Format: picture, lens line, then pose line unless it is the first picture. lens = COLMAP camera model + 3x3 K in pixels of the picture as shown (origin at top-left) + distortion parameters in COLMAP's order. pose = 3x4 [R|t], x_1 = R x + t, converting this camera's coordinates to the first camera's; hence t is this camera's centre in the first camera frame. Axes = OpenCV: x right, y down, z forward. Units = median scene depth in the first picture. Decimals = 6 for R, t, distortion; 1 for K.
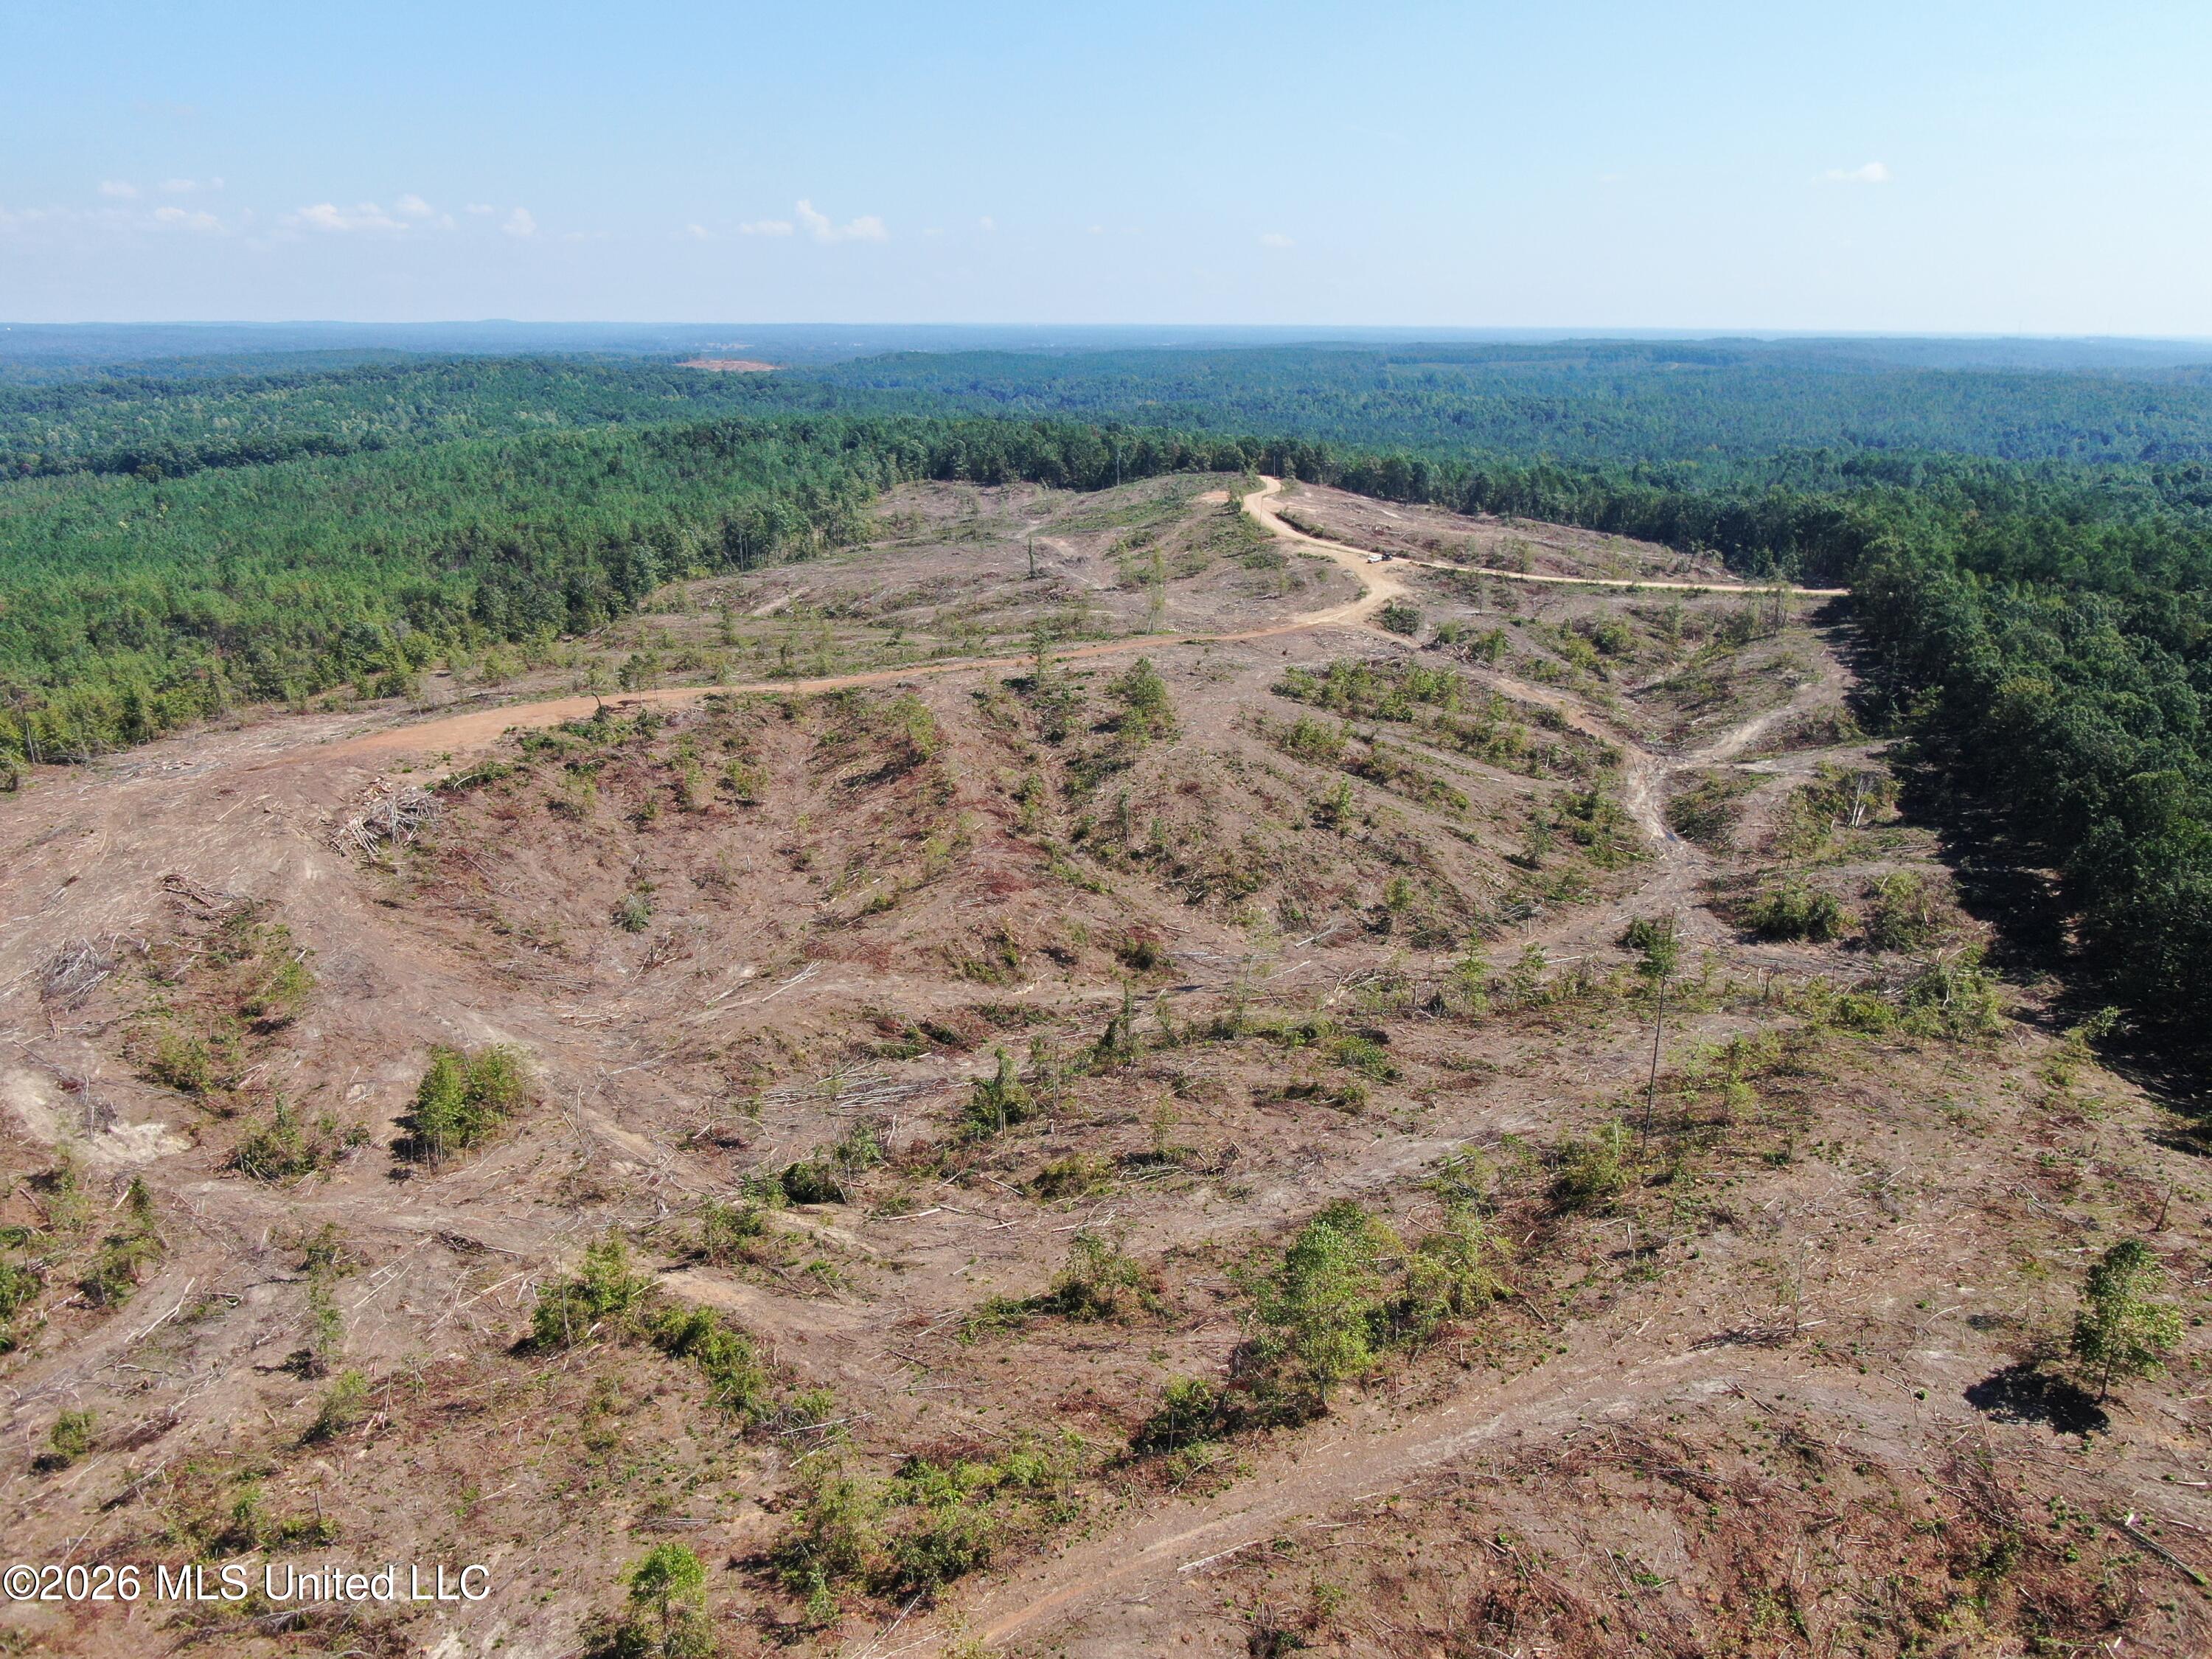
lens RADIAL K [[1611.1, 0, 1105.4], [0, 1611.1, 832.8], [0, 0, 1]] dist [-0.017712, 0.010786]
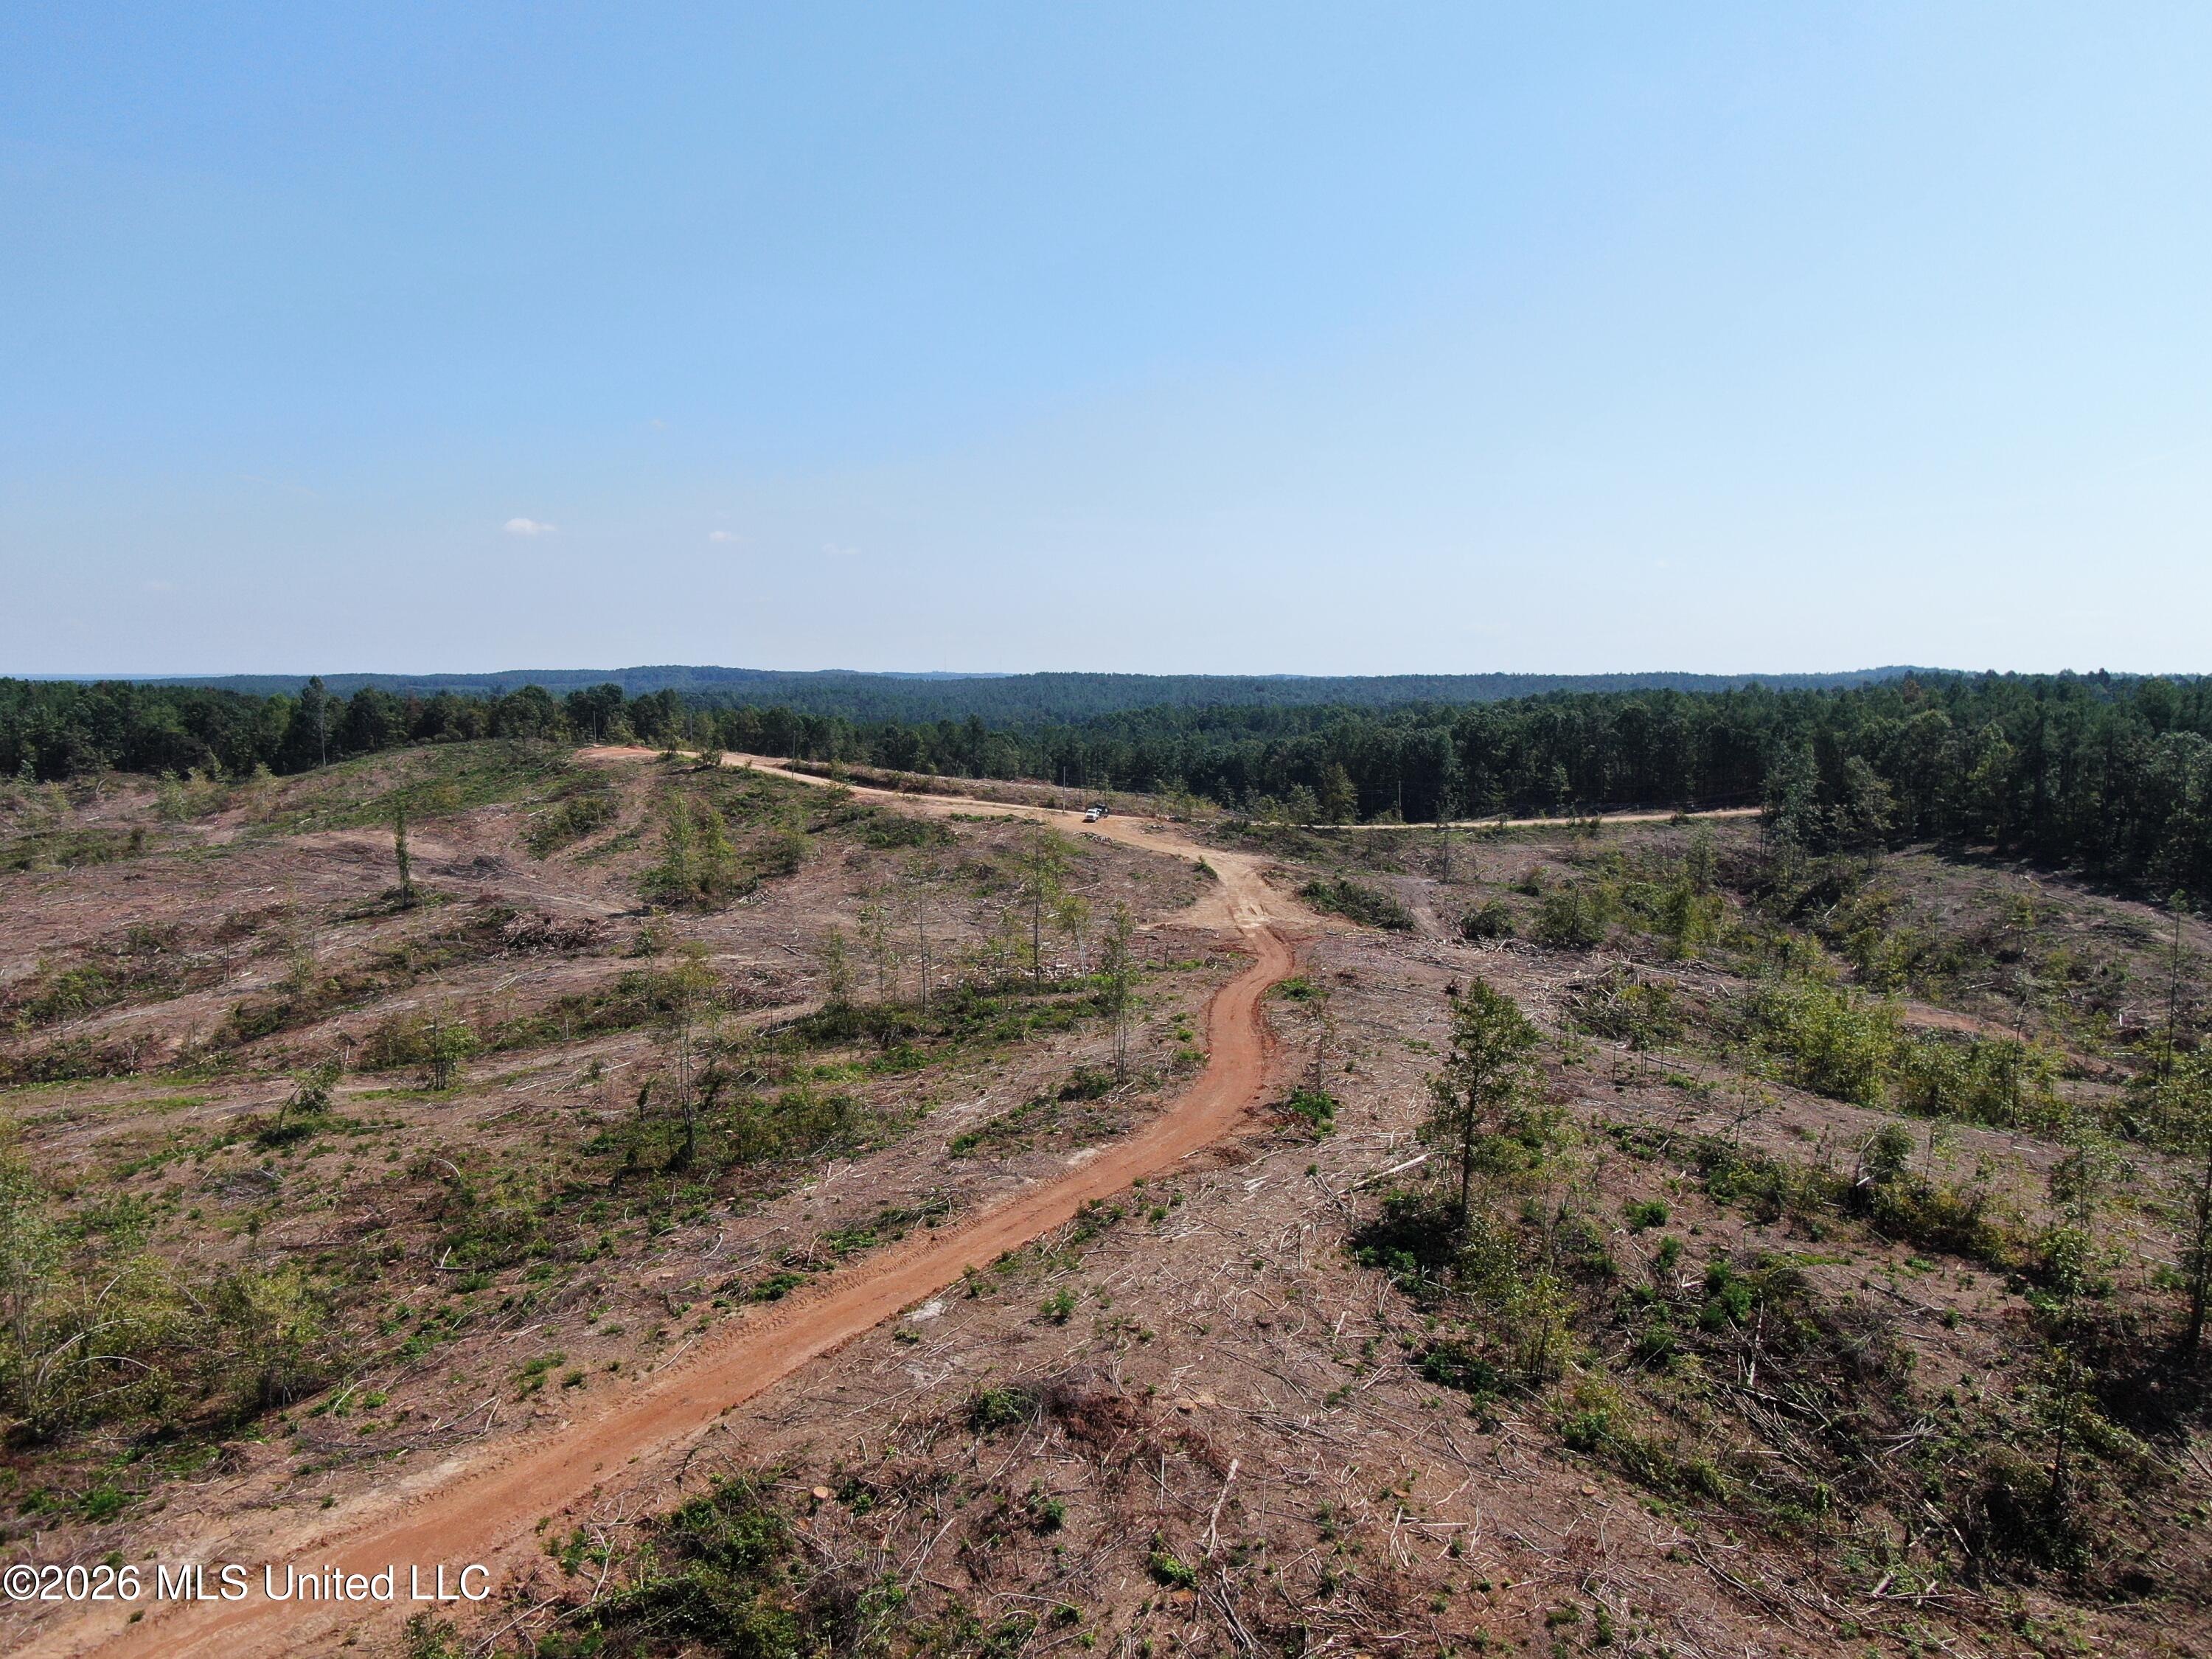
lens RADIAL K [[1611.1, 0, 1101.4], [0, 1611.1, 825.8], [0, 0, 1]] dist [-0.017712, 0.010786]
pose [[0.812185, -0.059730, 0.580335, -0.370705], [0.180727, 0.971571, -0.152932, -0.209206], [-0.554702, 0.229091, 0.799890, 1.419590]]
